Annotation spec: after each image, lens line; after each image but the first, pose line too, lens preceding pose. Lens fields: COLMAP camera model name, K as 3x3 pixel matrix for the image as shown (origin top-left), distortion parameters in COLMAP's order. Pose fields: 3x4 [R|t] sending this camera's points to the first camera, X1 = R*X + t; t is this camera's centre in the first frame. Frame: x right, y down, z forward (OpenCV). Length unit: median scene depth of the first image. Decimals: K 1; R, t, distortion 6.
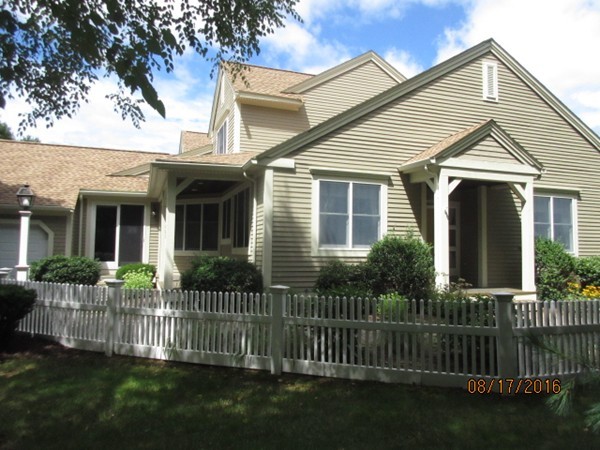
lens RADIAL K [[444.2, 0, 300.0], [0, 444.2, 225.0], [0, 0, 1]] dist [-0.002010, -0.001947]
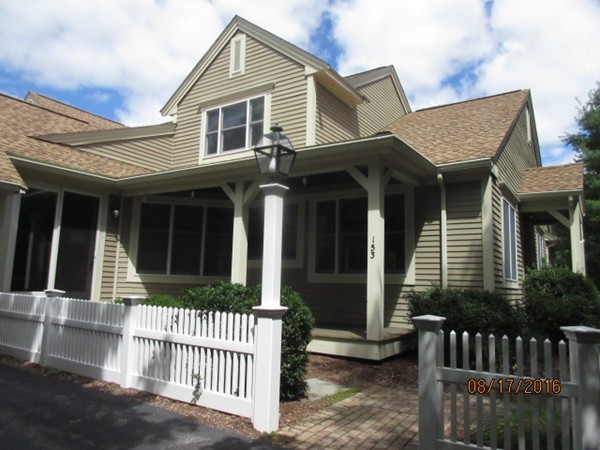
lens RADIAL K [[444.2, 0, 300.0], [0, 444.2, 225.0], [0, 0, 1]] dist [-0.002010, -0.001947]
pose [[0.797617, 0.082259, 0.597529, -0.492853], [-0.051411, 0.996323, -0.068532, 0.020969], [-0.600970, 0.023943, 0.798913, 0.352181]]
